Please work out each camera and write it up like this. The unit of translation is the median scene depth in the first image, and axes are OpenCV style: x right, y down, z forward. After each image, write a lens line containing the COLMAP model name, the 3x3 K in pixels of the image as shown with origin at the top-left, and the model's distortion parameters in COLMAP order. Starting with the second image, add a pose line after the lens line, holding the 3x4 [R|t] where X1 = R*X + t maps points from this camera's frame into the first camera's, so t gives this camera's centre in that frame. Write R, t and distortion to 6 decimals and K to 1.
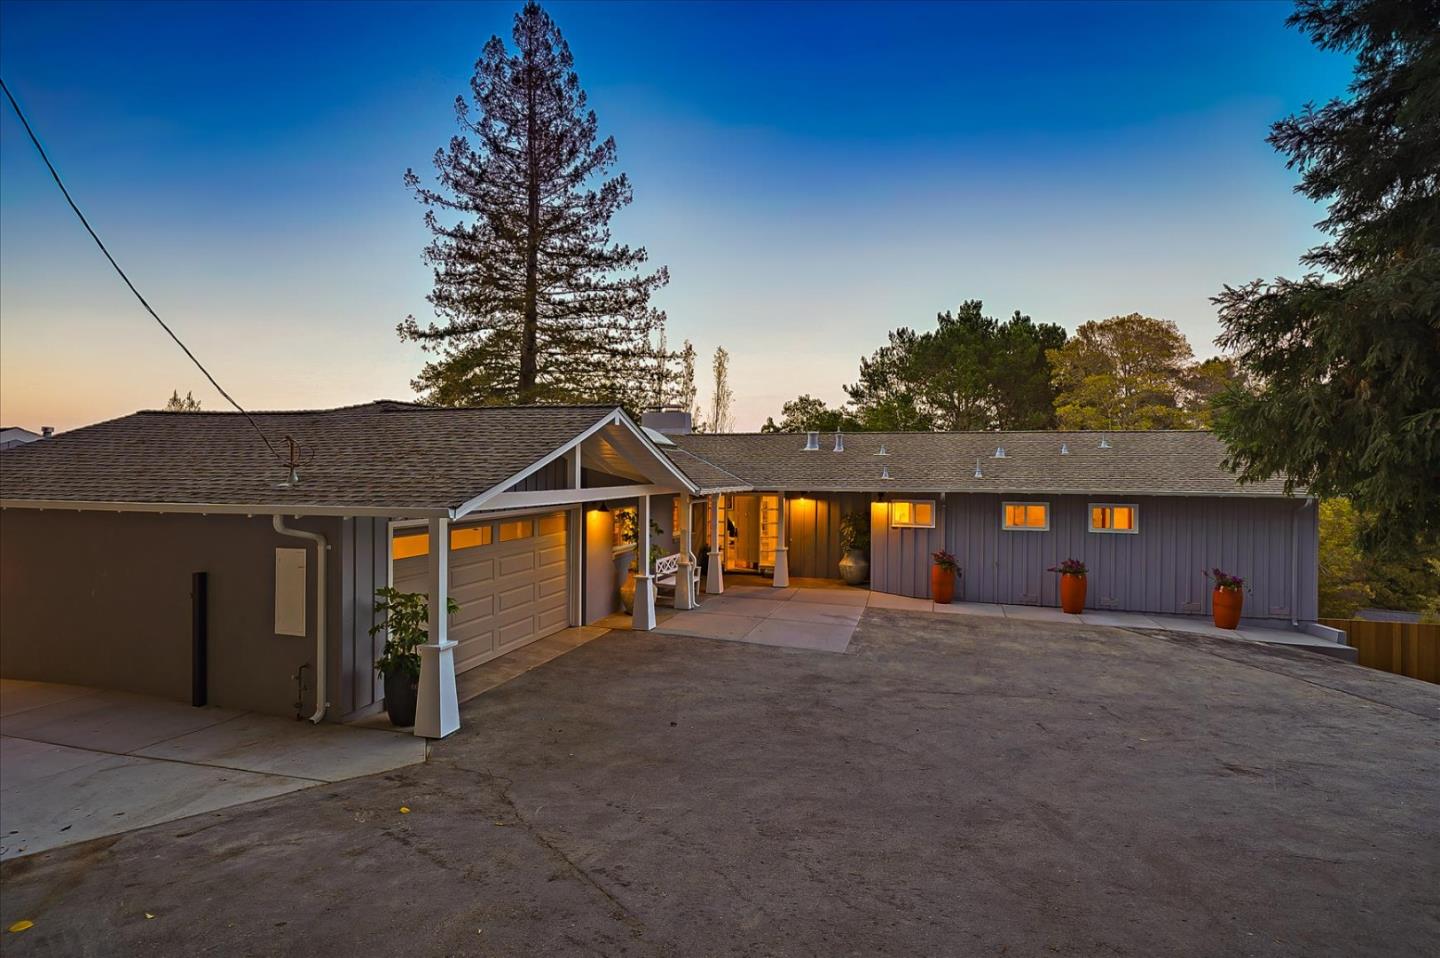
lens RADIAL K [[675.7, 0, 720.0], [0, 675.7, 479.0], [0, 0, 1]] dist [0.023946, -0.000143]
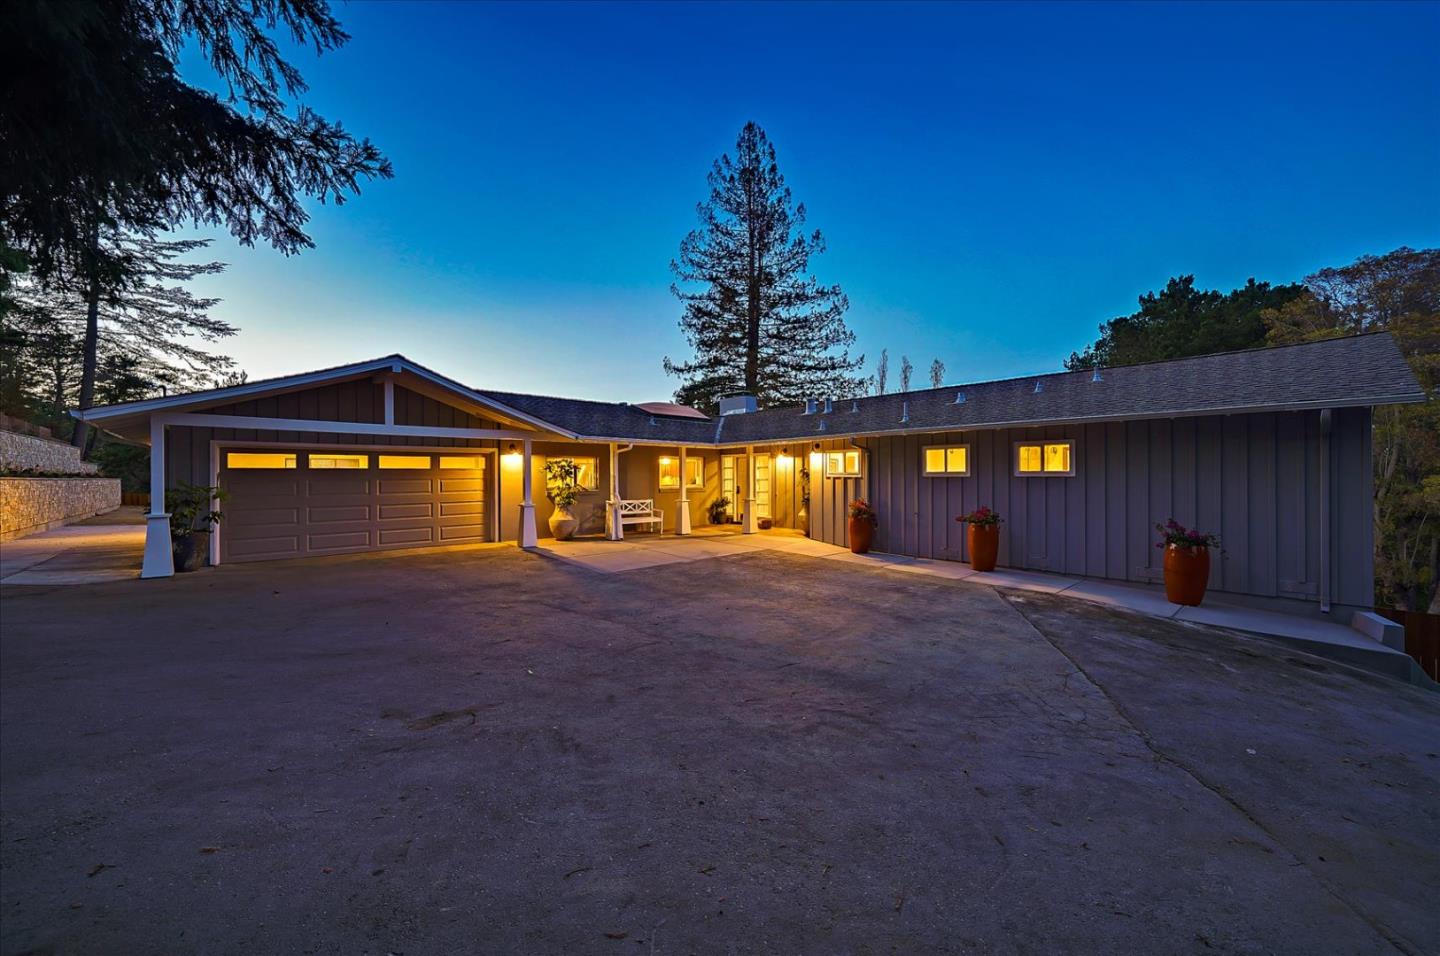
lens RADIAL K [[499.1, 0, 740.7], [0, 499.1, 478.0], [0, 0, 1]] dist [-0.010609, -0.000053]
pose [[0.876906, -0.002275, -0.480656, 0.580556], [-0.000368, 0.999985, -0.005405, 0.091078], [0.480661, 0.004916, 0.876893, 0.336930]]
